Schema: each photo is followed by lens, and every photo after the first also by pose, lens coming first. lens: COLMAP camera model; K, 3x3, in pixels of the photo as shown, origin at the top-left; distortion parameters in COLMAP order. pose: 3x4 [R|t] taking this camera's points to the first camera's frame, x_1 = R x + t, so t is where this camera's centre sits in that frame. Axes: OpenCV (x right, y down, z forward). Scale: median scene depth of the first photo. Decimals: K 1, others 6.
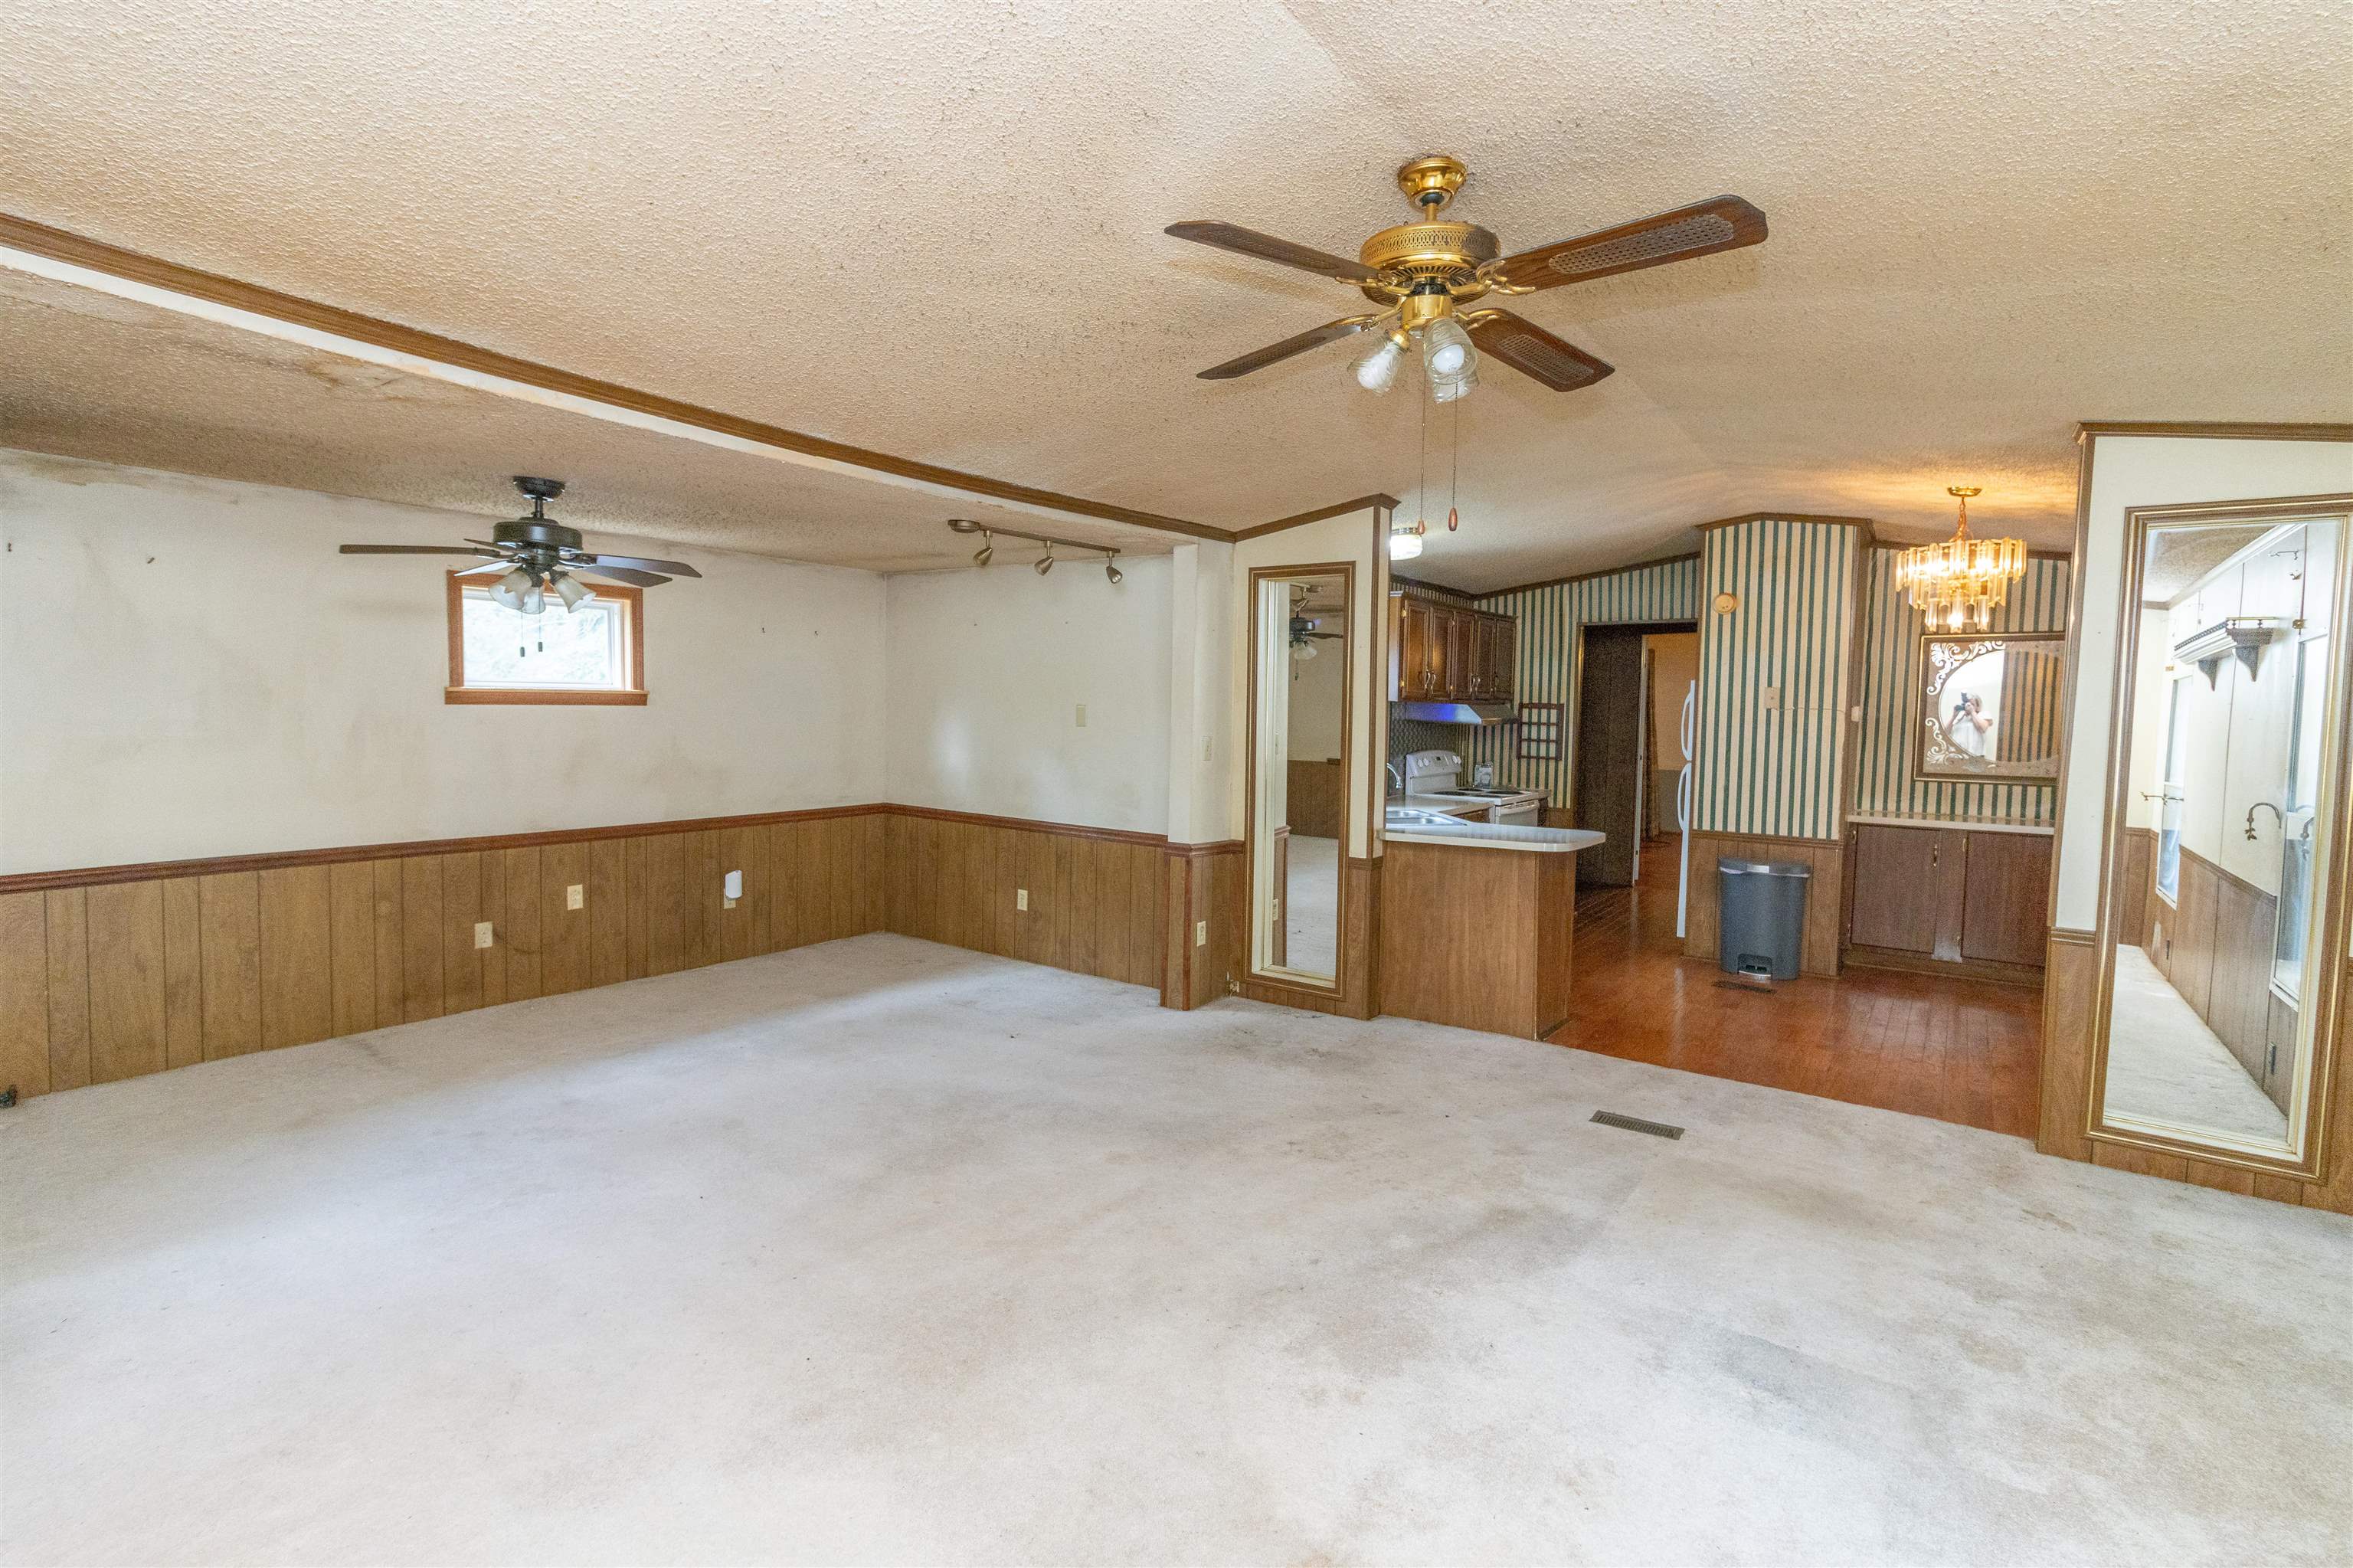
lens RADIAL K [[1076.0, 0, 1177.5], [0, 1076.0, 762.1], [0, 0, 1]] dist [-0.000313, 0.000308]
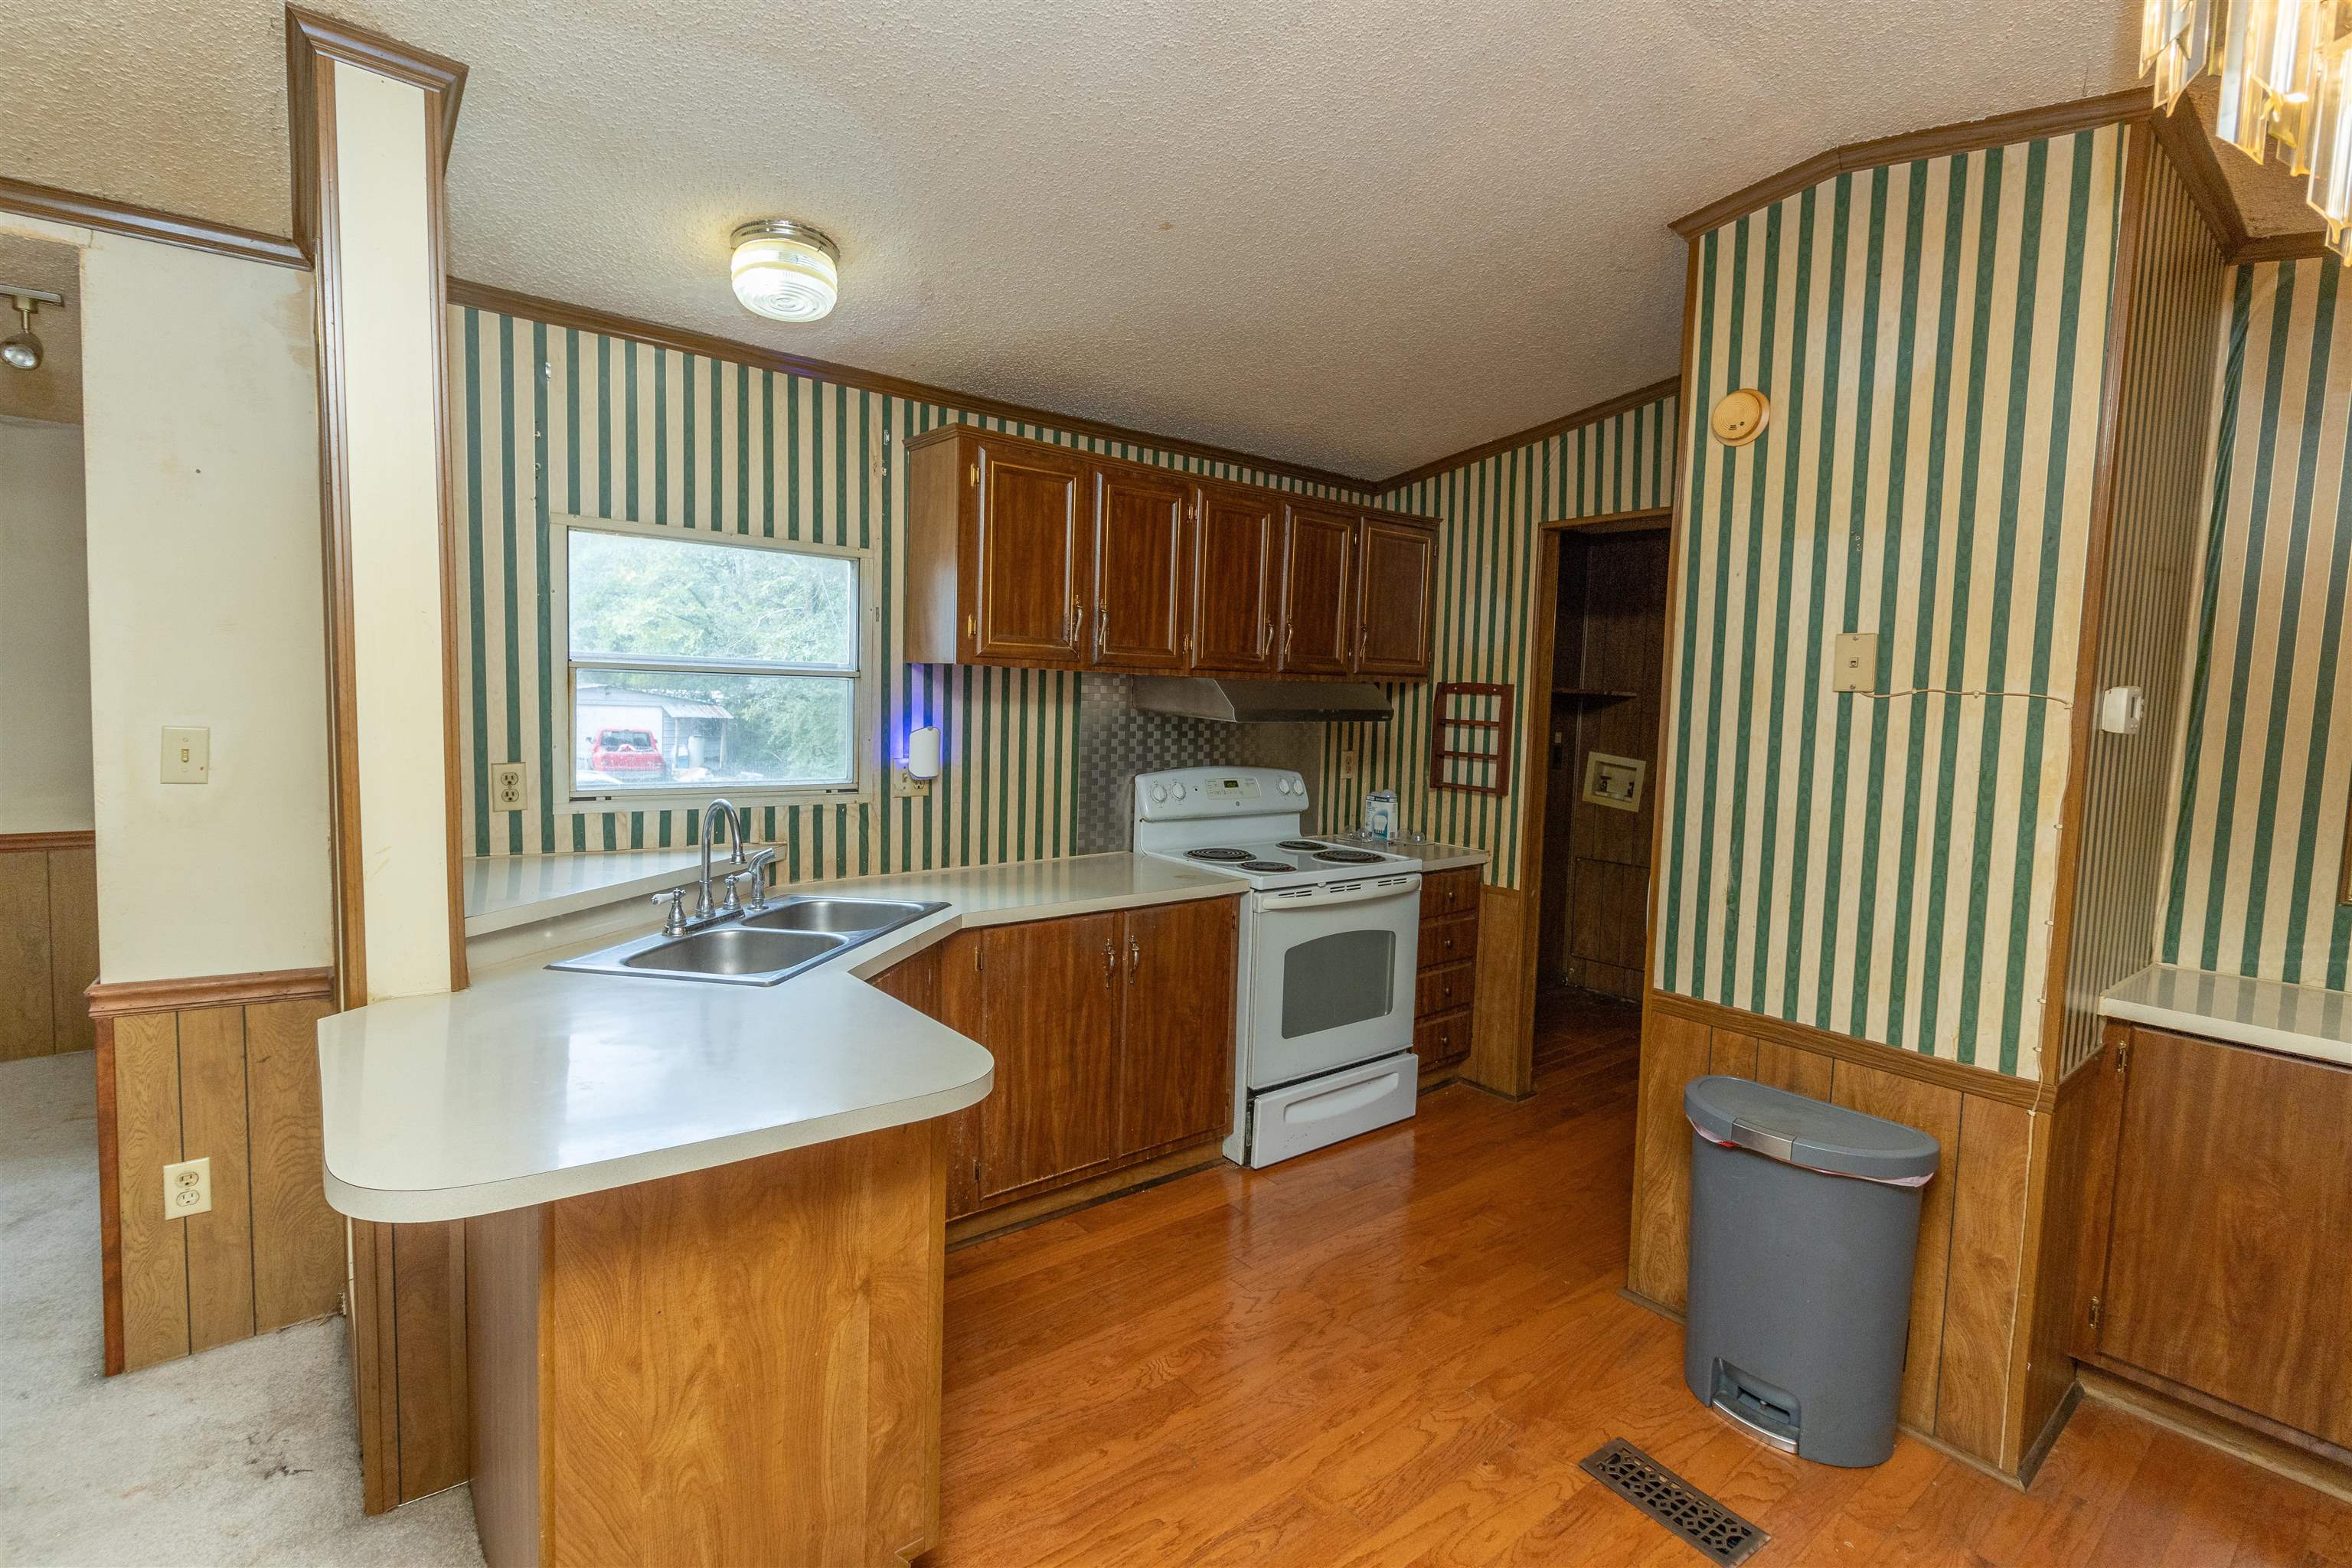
lens RADIAL K [[1075.5, 0, 1177.0], [0, 1075.5, 762.1], [0, 0, 1]] dist [-0.000313, 0.000308]
pose [[0.964650, 0.034128, -0.261315, 0.359313], [-0.032709, 0.999417, 0.009781, -0.018598], [0.261497, -0.000888, 0.965204, 0.494856]]
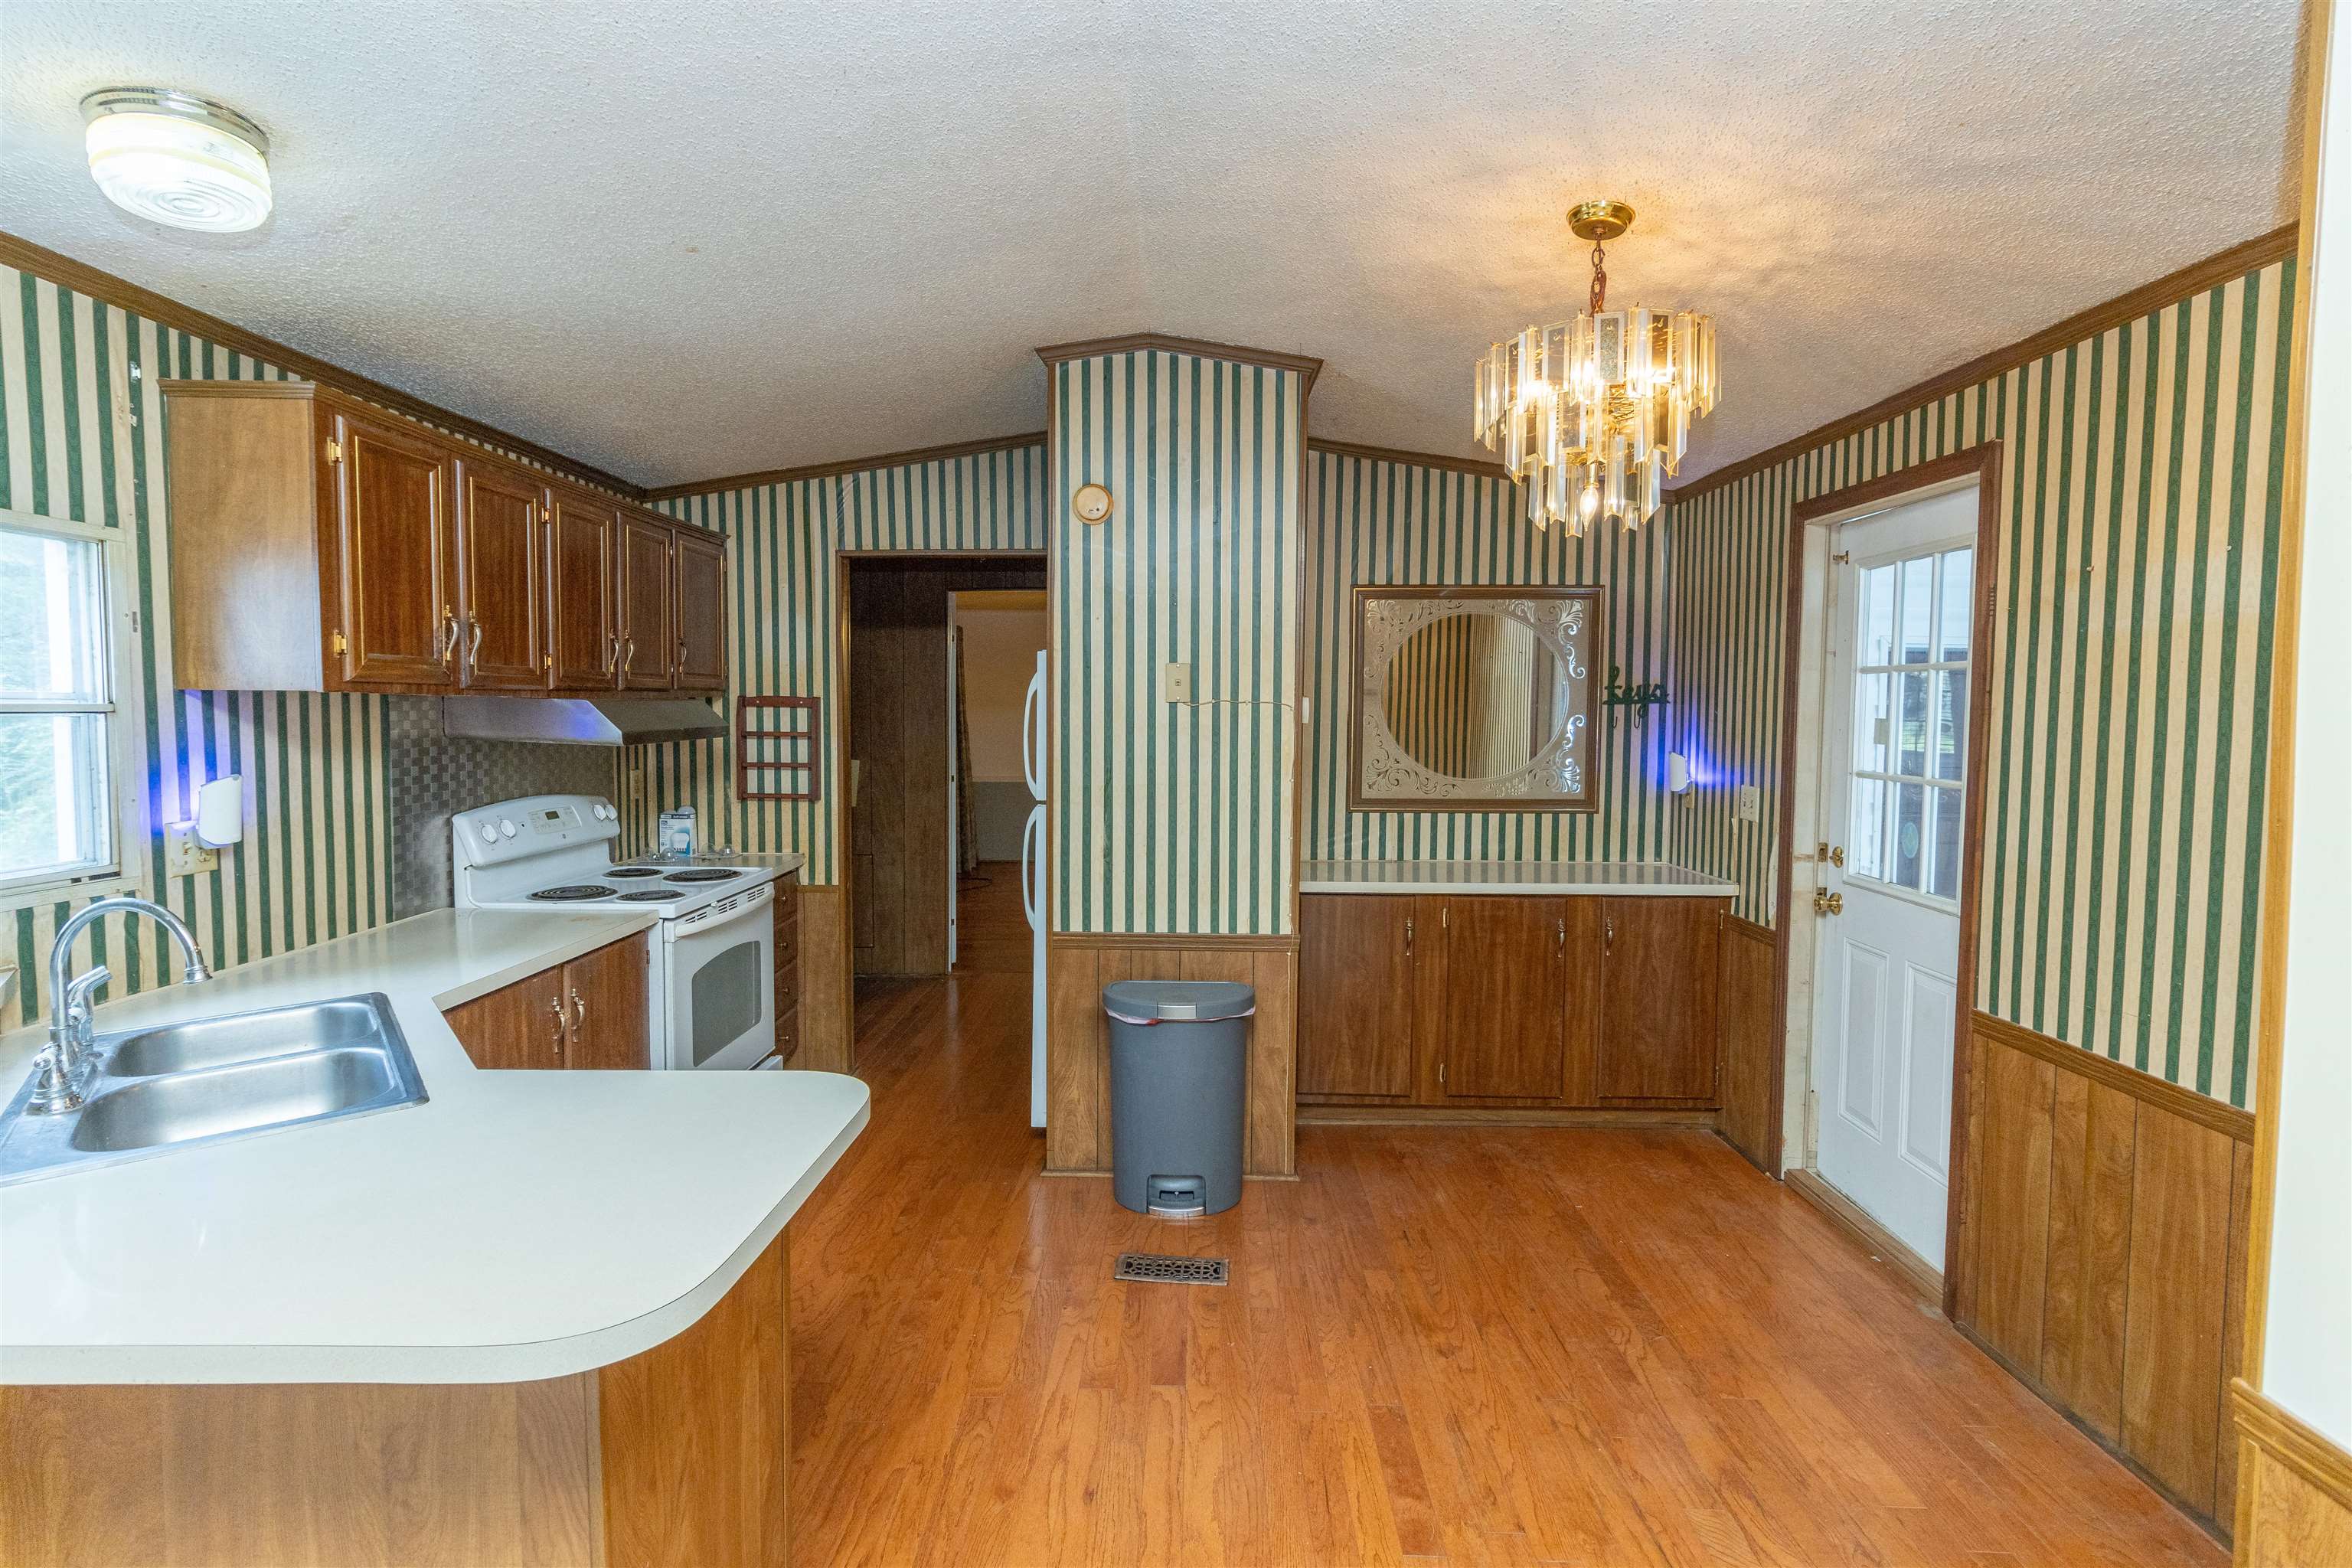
lens RADIAL K [[1104.4, 0, 1168.0], [0, 1104.4, 760.8], [0, 0, 1]] dist [-0.001619, 0.000815]
pose [[0.823519, -0.037901, 0.566022, 0.195466], [0.038276, 0.999204, 0.011219, -0.022546], [-0.565996, 0.012426, 0.824314, 0.458245]]
